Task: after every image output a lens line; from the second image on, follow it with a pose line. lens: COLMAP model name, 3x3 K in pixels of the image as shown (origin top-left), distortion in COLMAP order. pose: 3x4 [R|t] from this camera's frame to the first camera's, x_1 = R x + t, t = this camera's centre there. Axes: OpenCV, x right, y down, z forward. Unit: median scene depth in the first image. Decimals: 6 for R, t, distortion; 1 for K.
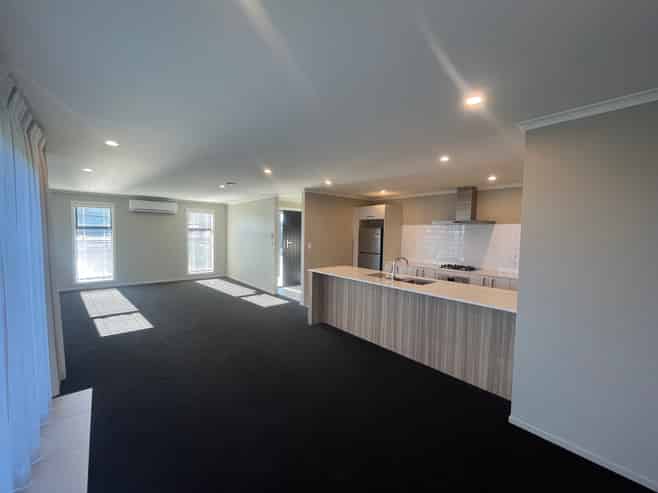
lens RADIAL K [[266.8, 0, 328.4], [0, 266.8, 245.2], [0, 0, 1]] dist [-0.001608, -0.000613]
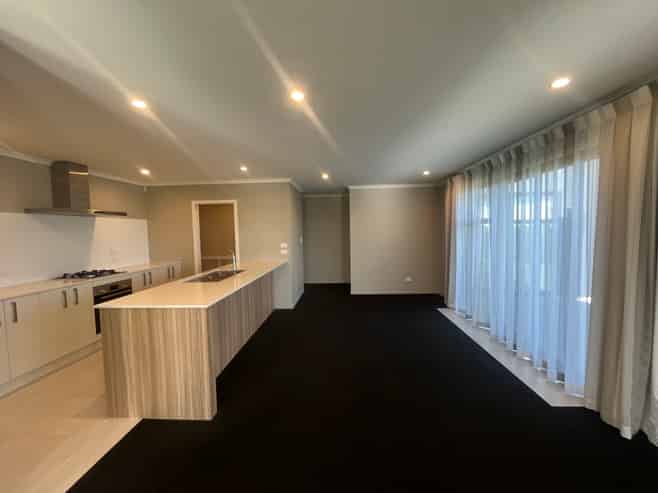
lens RADIAL K [[266.8, 0, 328.4], [0, 266.8, 245.2], [0, 0, 1]] dist [-0.001608, -0.000613]
pose [[-0.743247, -0.046413, 0.667405, -0.468390], [0.030202, 0.994246, 0.102776, -0.048404], [-0.668335, 0.096545, -0.737569, 1.046856]]
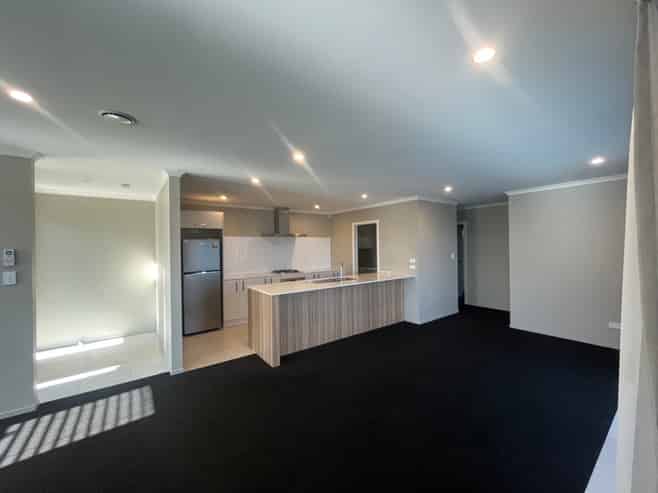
lens RADIAL K [[266.8, 0, 328.4], [0, 266.8, 245.2], [0, 0, 1]] dist [-0.001608, -0.000613]
pose [[0.041463, -0.020076, 0.998938, -0.714686], [0.055841, 0.998282, 0.017745, -0.046824], [-0.997578, 0.055046, 0.042512, 0.708922]]
